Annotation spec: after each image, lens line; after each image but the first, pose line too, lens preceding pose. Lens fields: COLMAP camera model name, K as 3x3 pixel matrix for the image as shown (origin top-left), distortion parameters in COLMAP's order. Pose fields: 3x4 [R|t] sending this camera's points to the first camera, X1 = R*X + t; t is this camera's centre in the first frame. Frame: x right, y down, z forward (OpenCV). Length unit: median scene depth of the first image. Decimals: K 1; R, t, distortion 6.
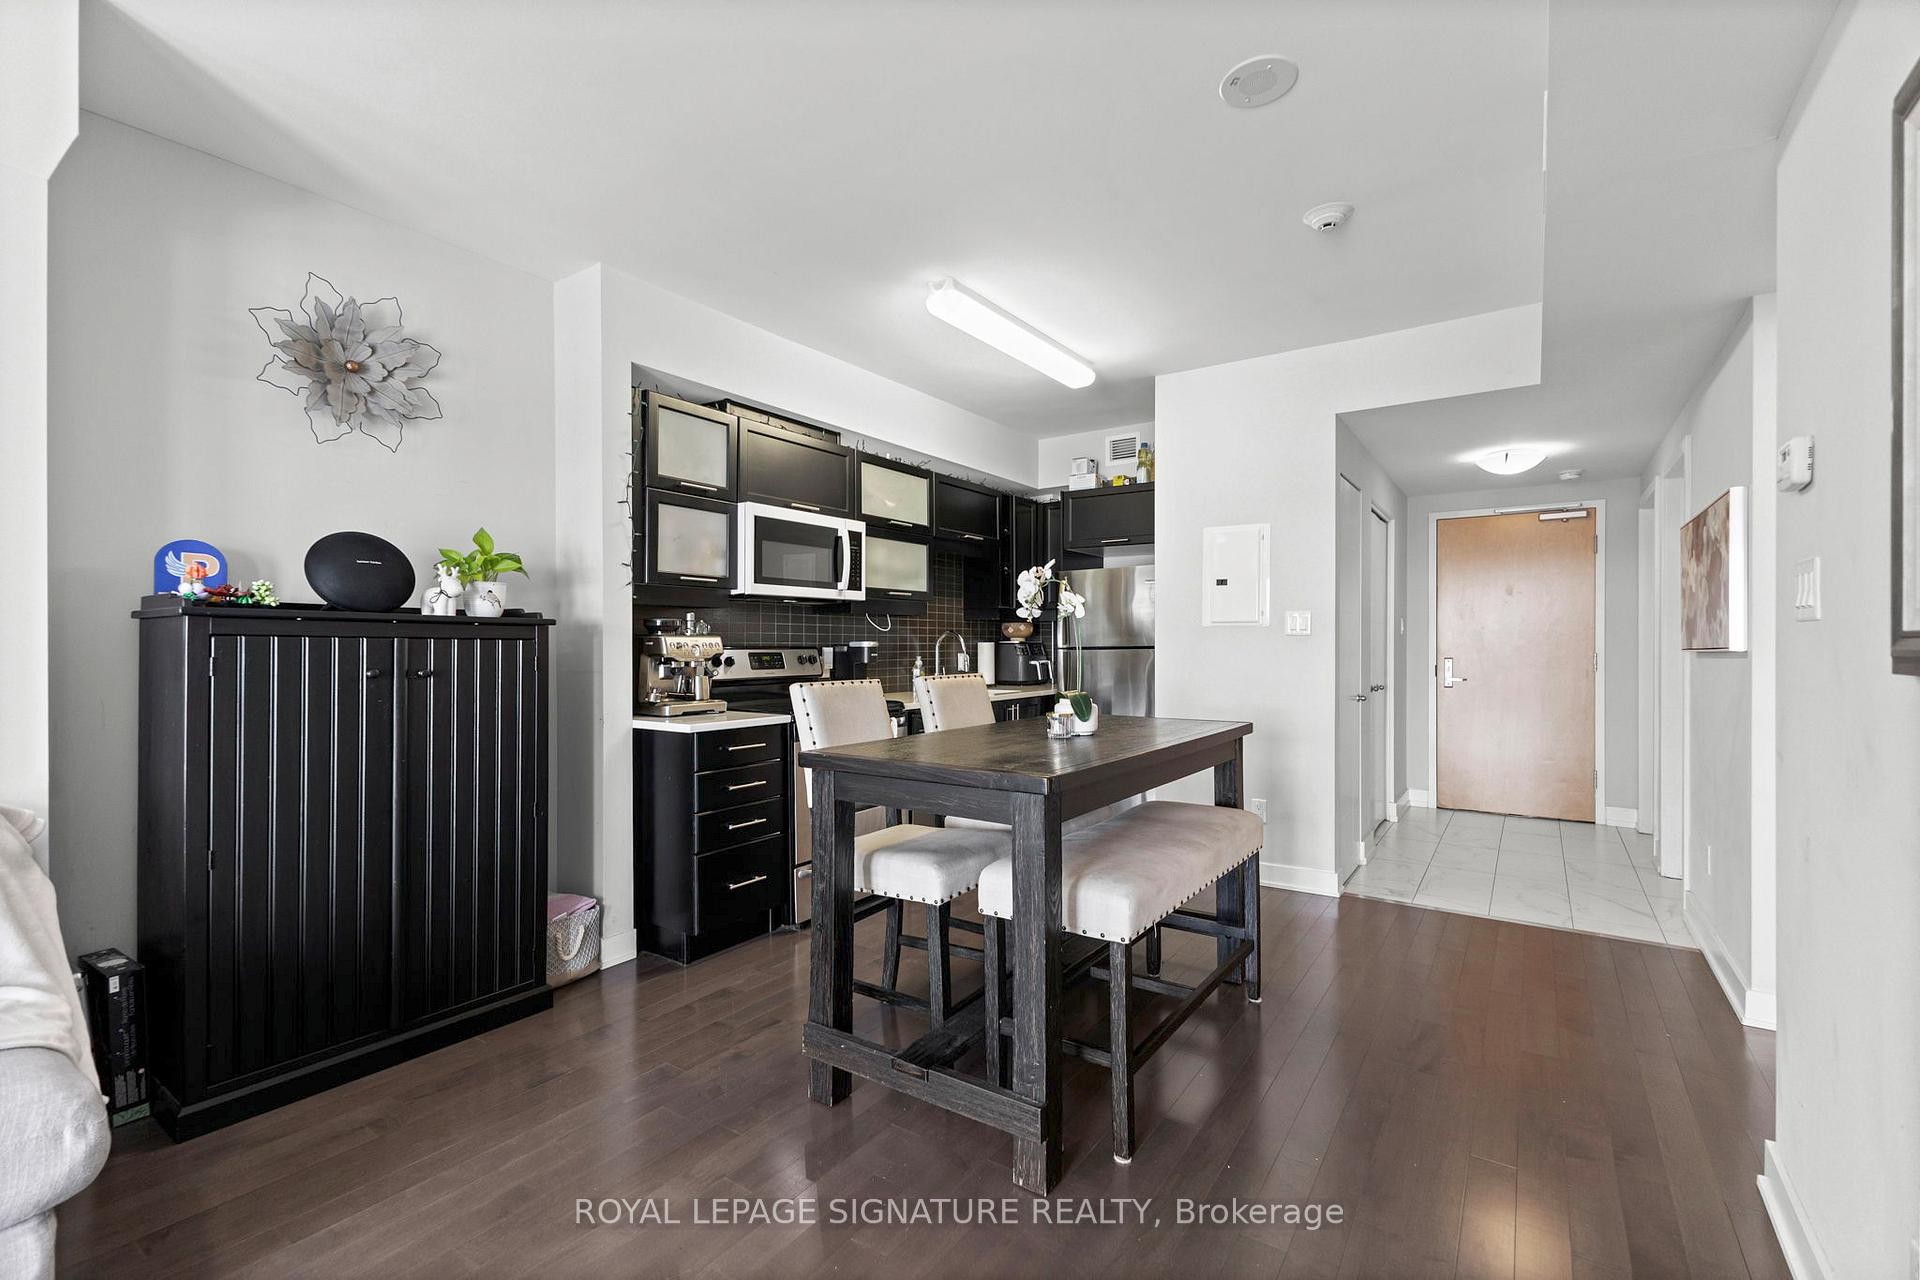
lens RADIAL K [[832.2, 0, 954.1], [0, 832.2, 653.8], [0, 0, 1]] dist [0.011184, -0.002679]
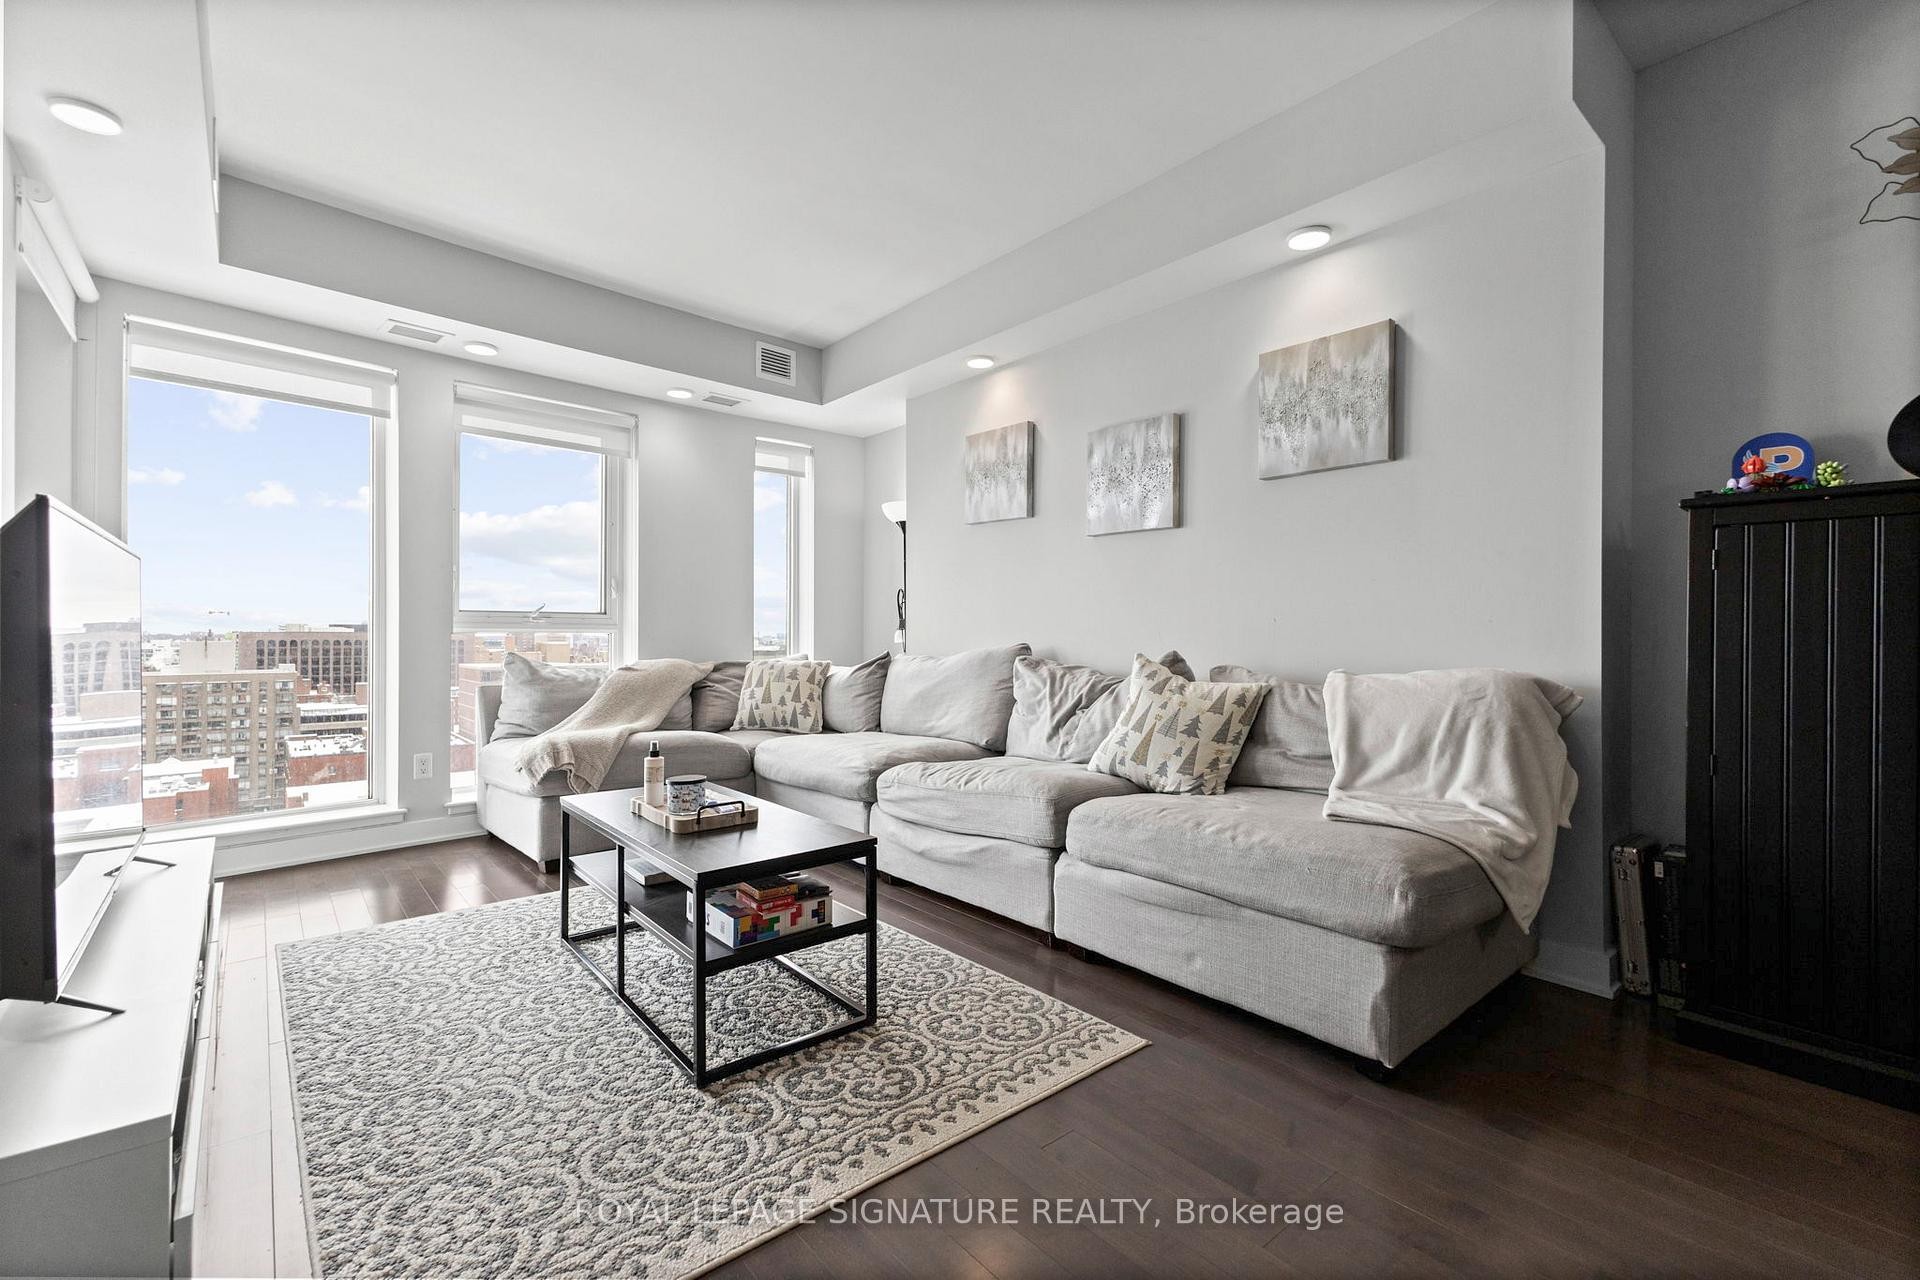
lens RADIAL K [[832.2, 0, 959.5], [0, 832.2, 632.4], [0, 0, 1]] dist [0.011184, -0.002679]
pose [[-0.260255, -0.004156, -0.965531, 0.136527], [-0.012101, 0.999926, -0.001042, 0.060103], [0.965464, 0.011413, -0.260286, 0.236267]]
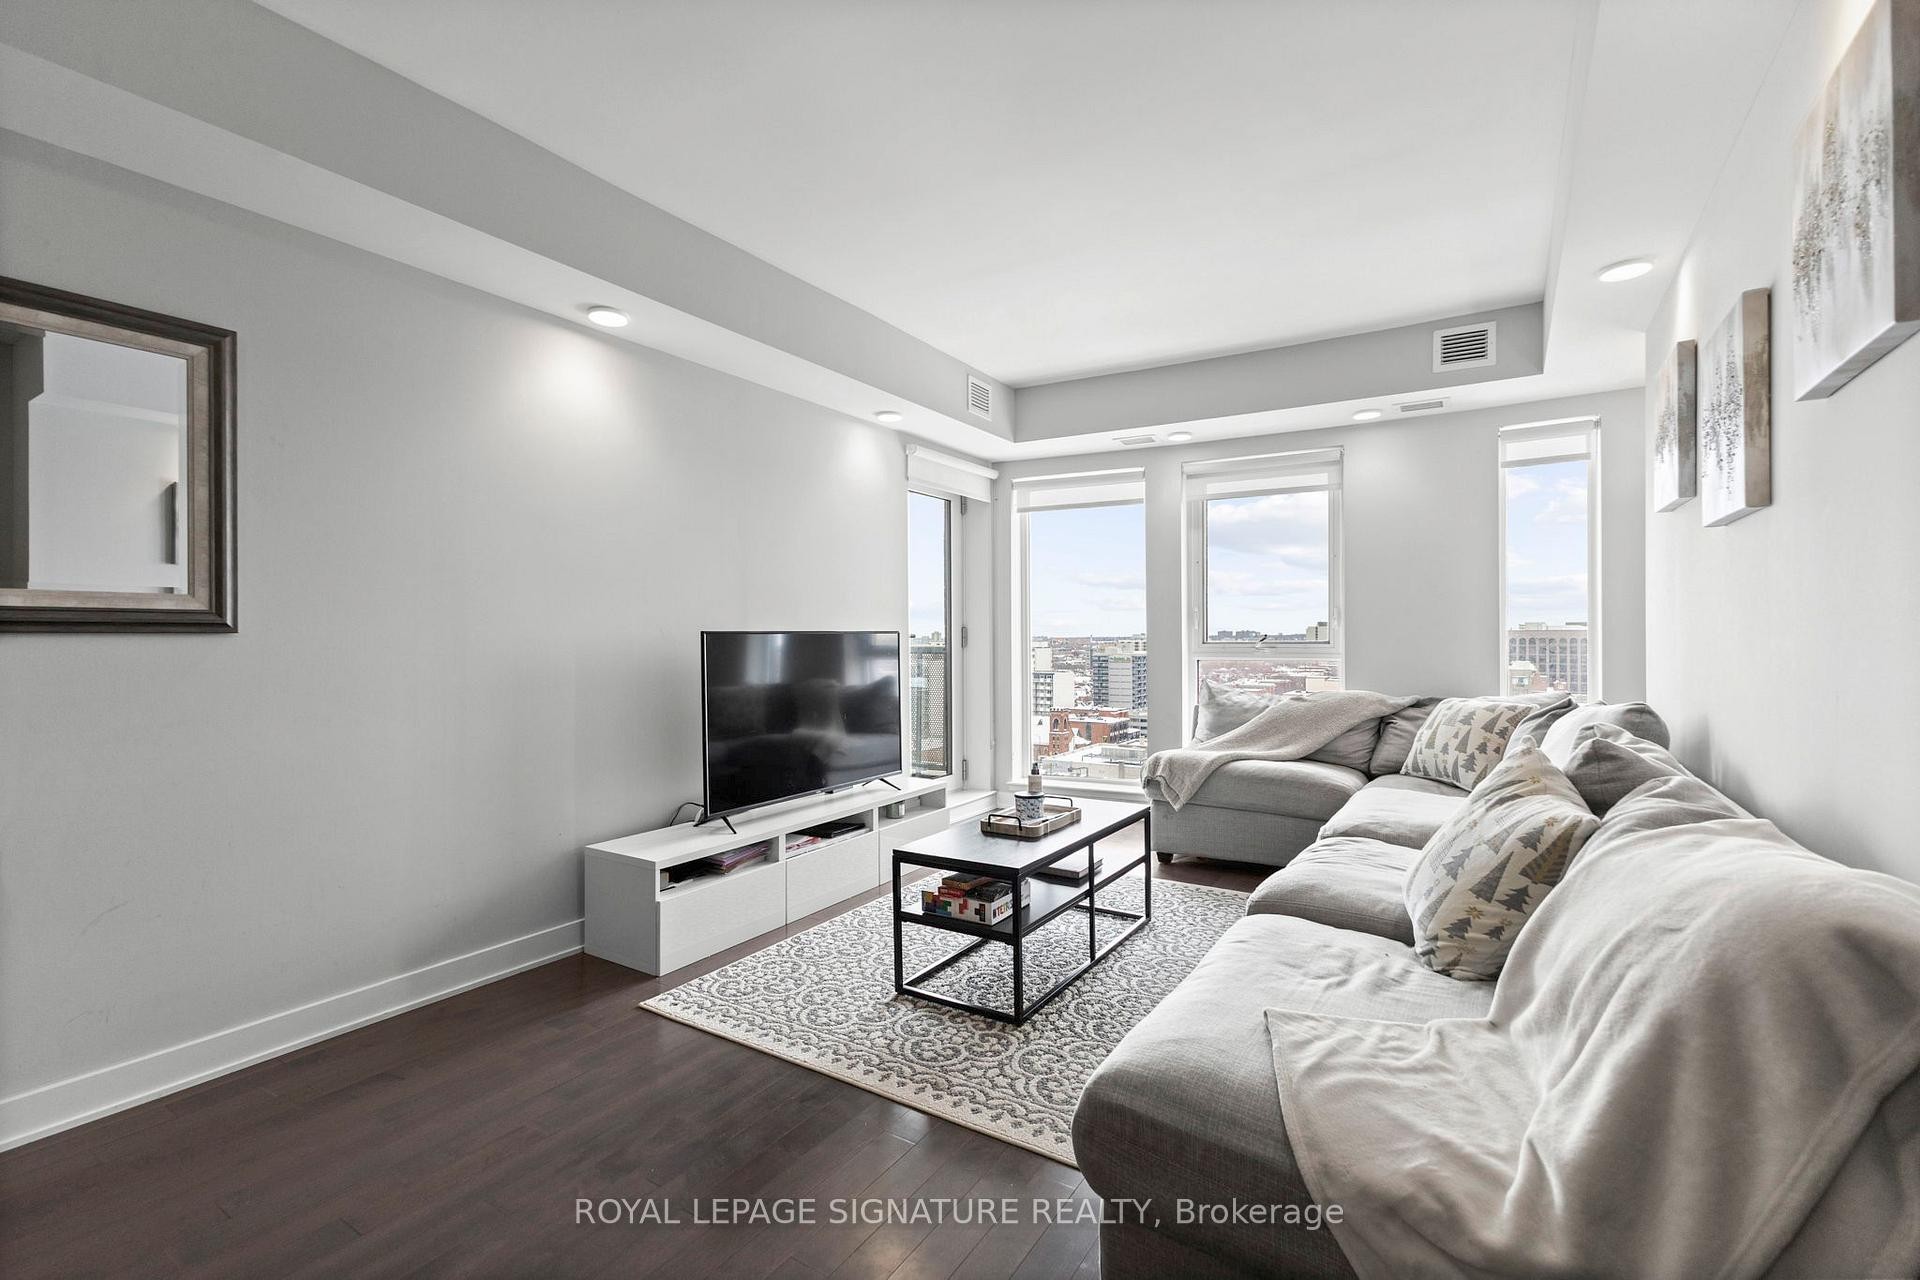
lens RADIAL K [[832.2, 0, 950.3], [0, 832.2, 643.5], [0, 0, 1]] dist [0.011184, -0.002679]
pose [[-0.999640, 0.008206, -0.025528, -0.310017], [0.007755, 0.999813, 0.017716, 0.010397], [0.025669, 0.017512, -0.999517, 0.676839]]
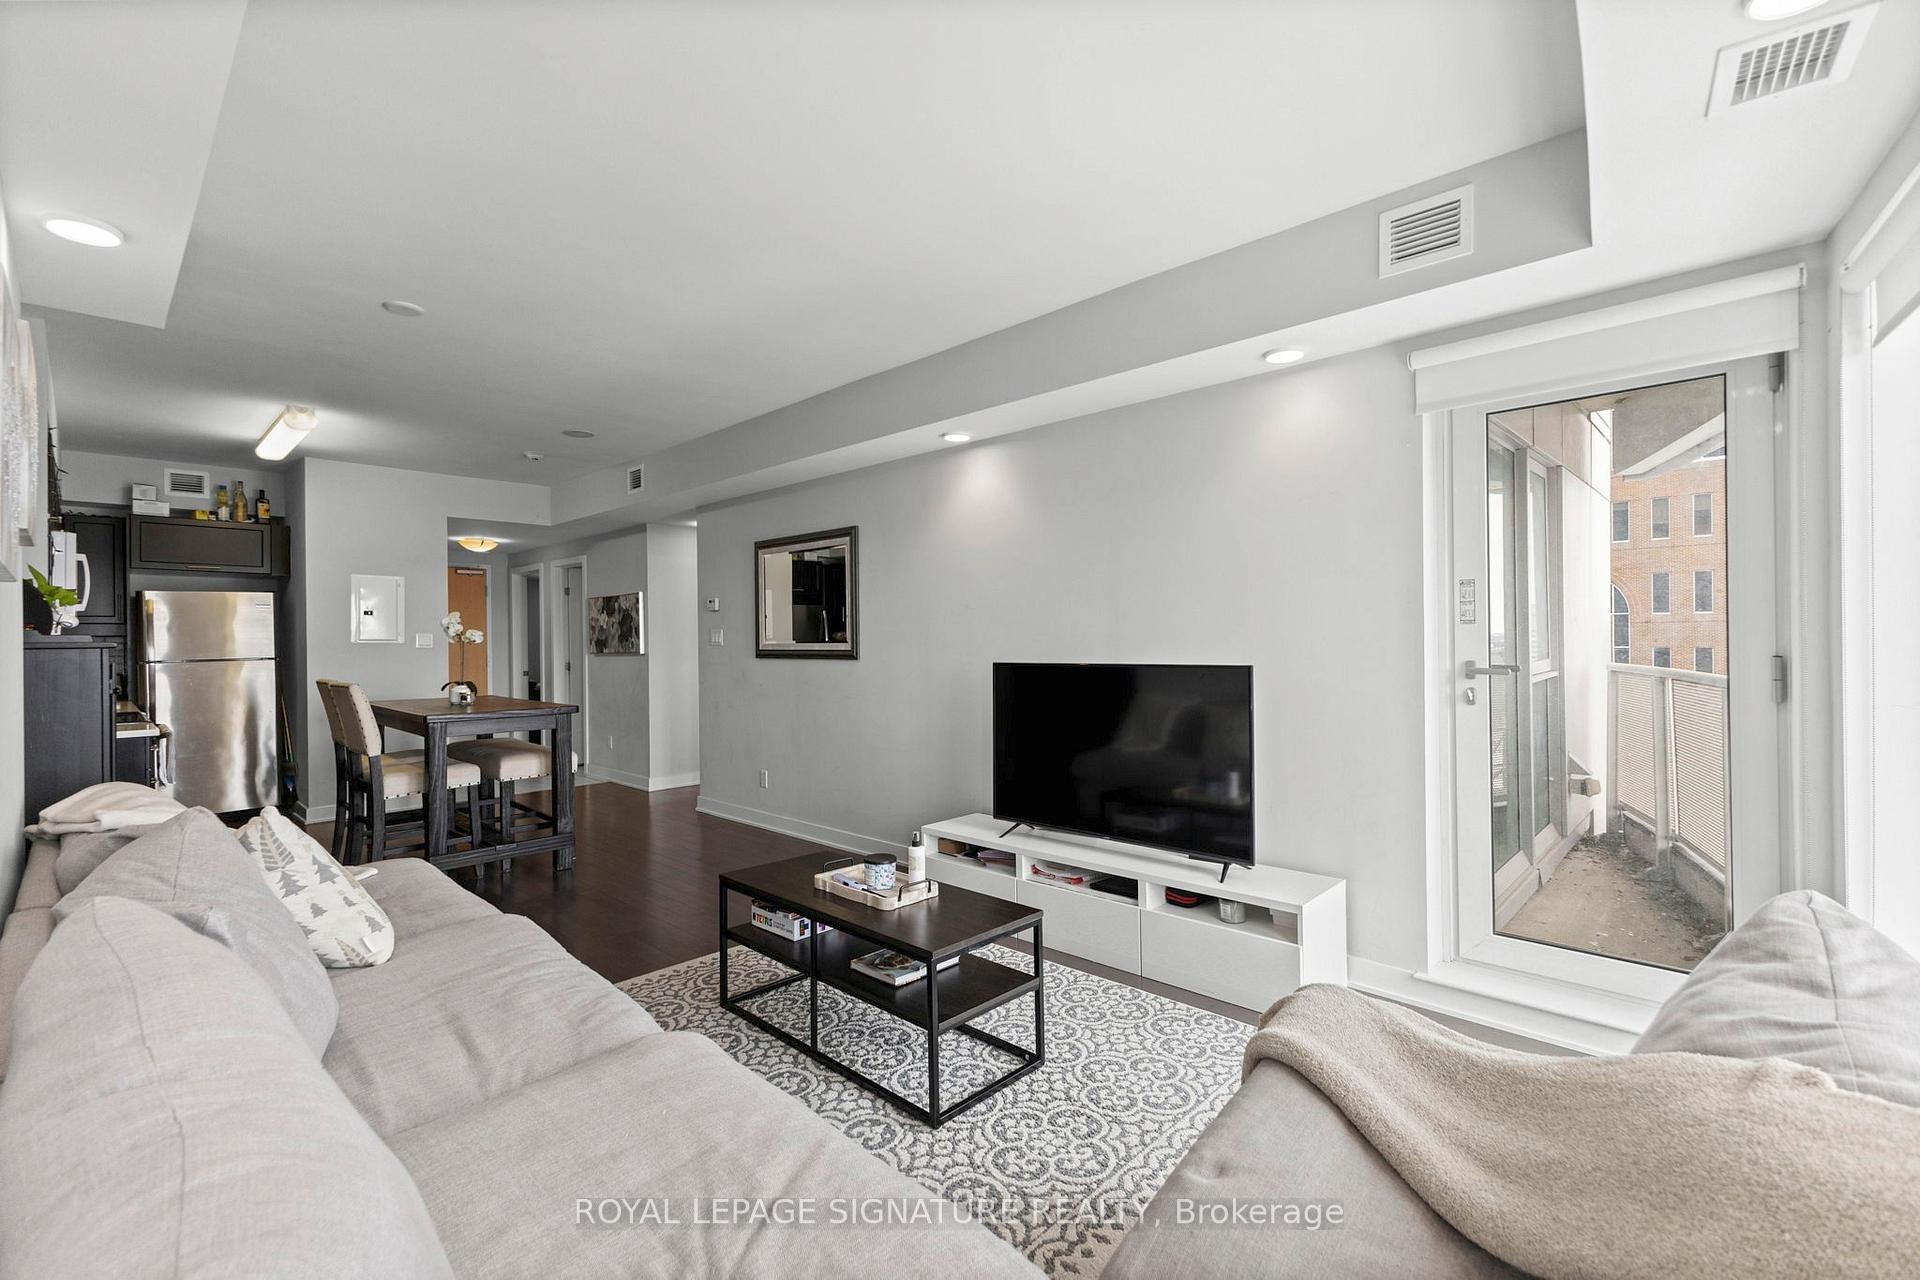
lens RADIAL K [[832.2, 0, 971.2], [0, 832.2, 642.6], [0, 0, 1]] dist [0.011184, -0.002679]
pose [[0.150655, -0.005114, 0.988573, -1.100263], [0.021302, 0.999771, 0.001926, -0.015767], [-0.988357, 0.020768, 0.150730, -0.305767]]
